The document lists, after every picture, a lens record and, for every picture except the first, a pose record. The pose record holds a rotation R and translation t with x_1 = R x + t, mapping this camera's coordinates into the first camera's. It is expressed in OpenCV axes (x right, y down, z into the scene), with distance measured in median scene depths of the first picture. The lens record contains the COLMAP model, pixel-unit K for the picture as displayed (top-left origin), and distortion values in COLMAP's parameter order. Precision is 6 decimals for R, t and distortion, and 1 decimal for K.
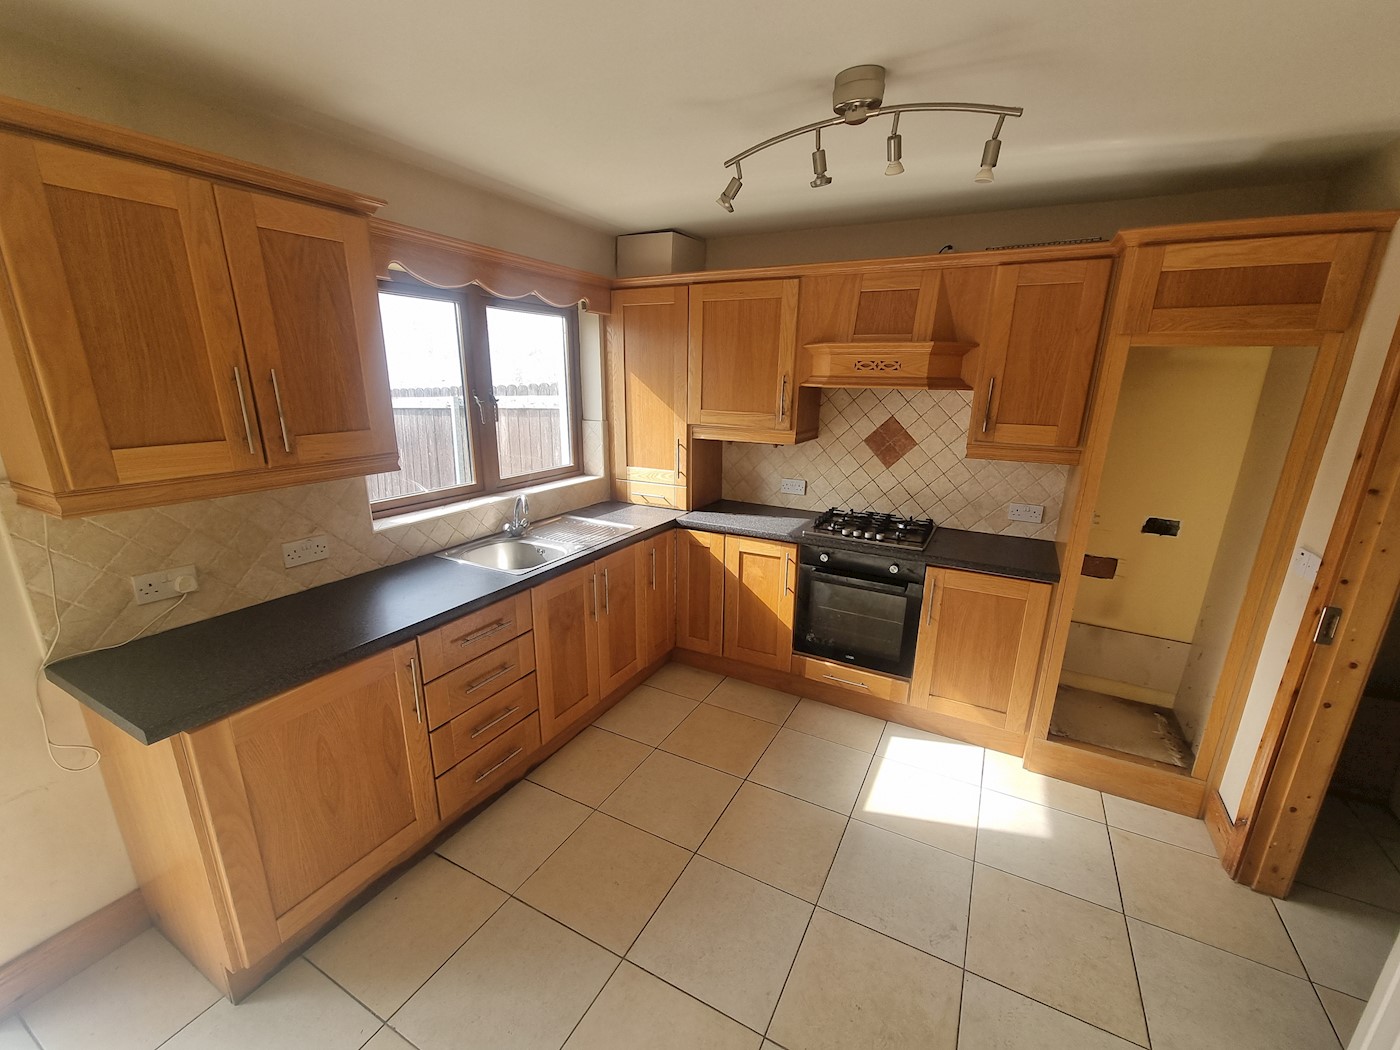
lens RADIAL K [[577.6, 0, 701.6], [0, 577.6, 540.6], [0, 0, 1]] dist [-0.005867, 0.000659]
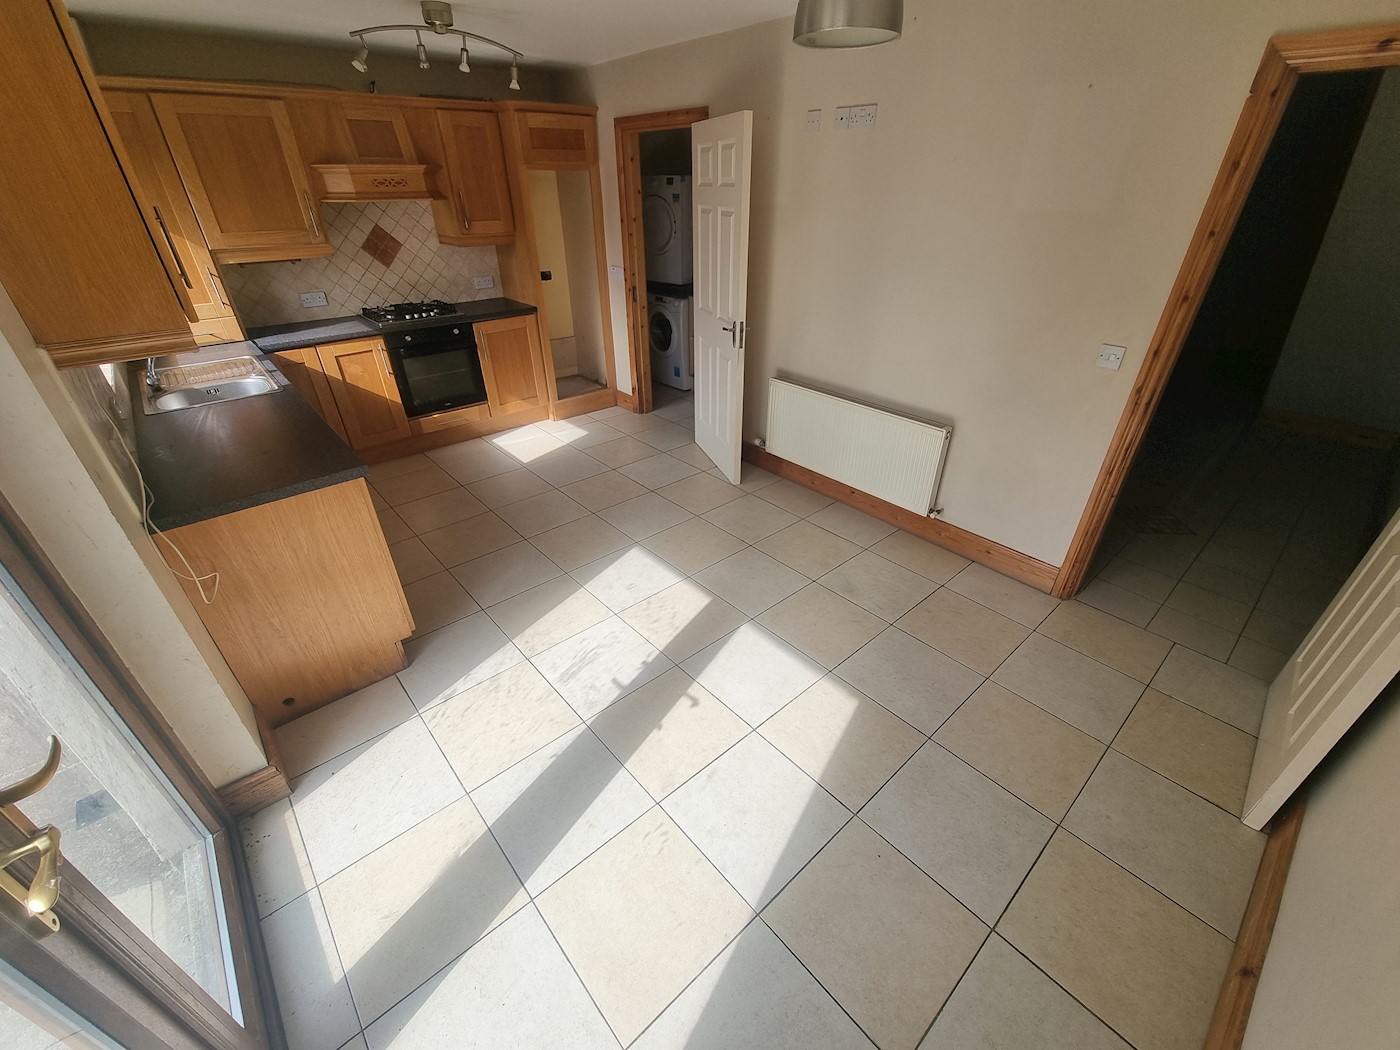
lens RADIAL K [[577.6, 0, 700.9], [0, 577.6, 541.8], [0, 0, 1]] dist [-0.005867, 0.000659]
pose [[0.354773, -0.510186, 0.783483, -0.962752], [0.264878, 0.858506, 0.439098, 0.030456], [-0.896647, 0.051748, 0.439712, -0.243922]]
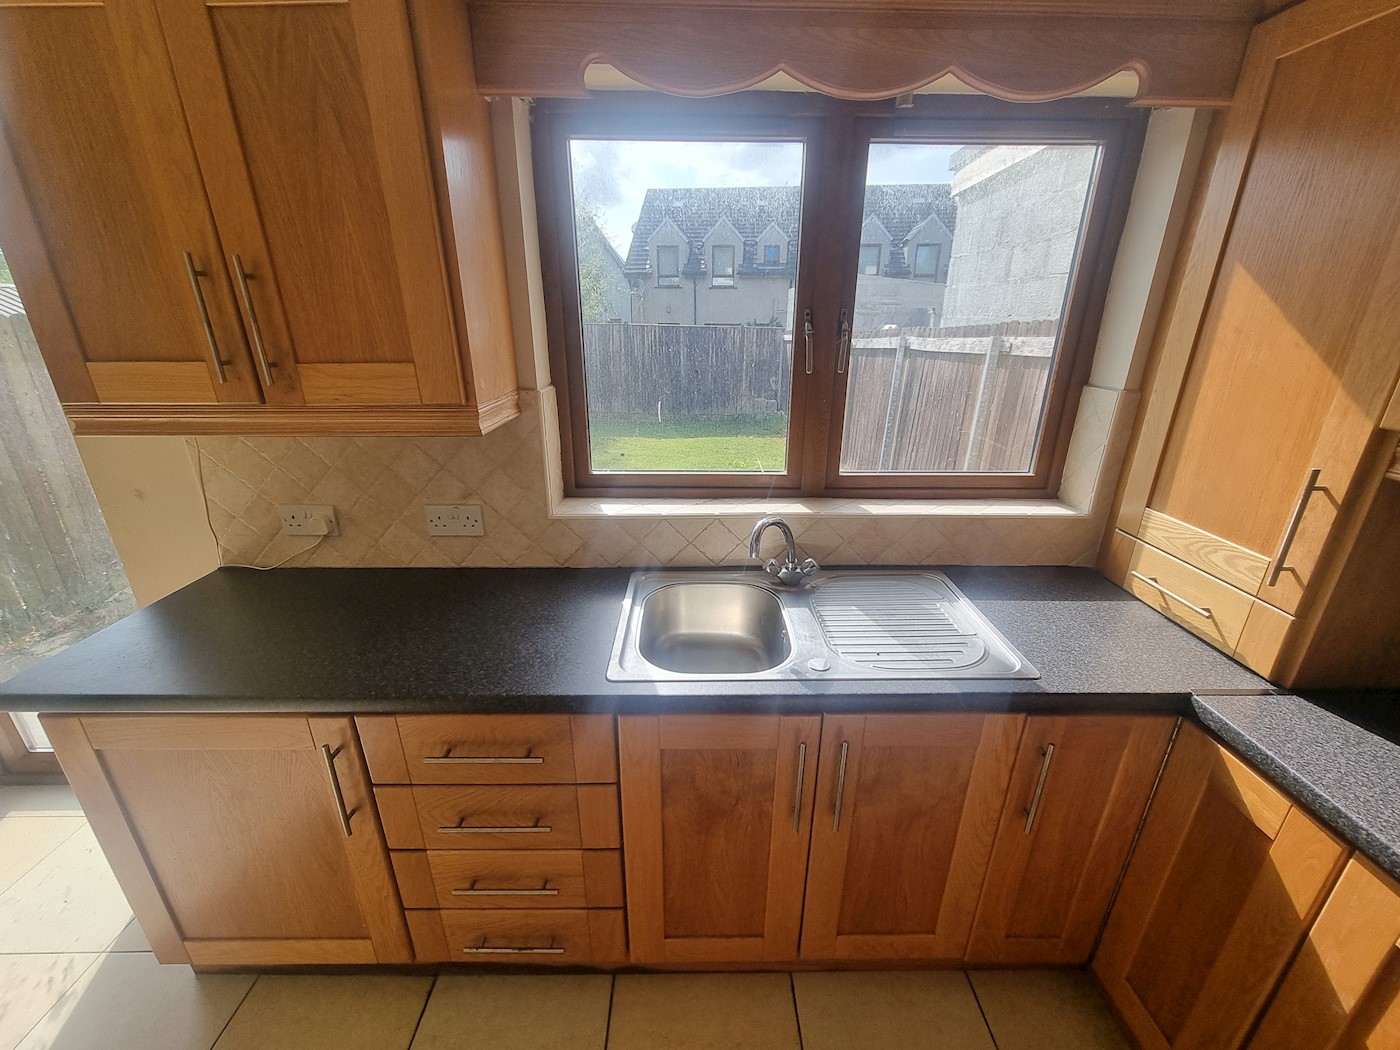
lens RADIAL K [[577.6, 0, 701.6], [0, 577.6, 539.1], [0, 0, 1]] dist [-0.005867, 0.000659]
pose [[0.479937, 0.304400, -0.822801, 0.085108], [-0.238858, 0.947783, 0.211313, -0.157775], [0.844161, 0.095116, 0.527584, 0.695532]]
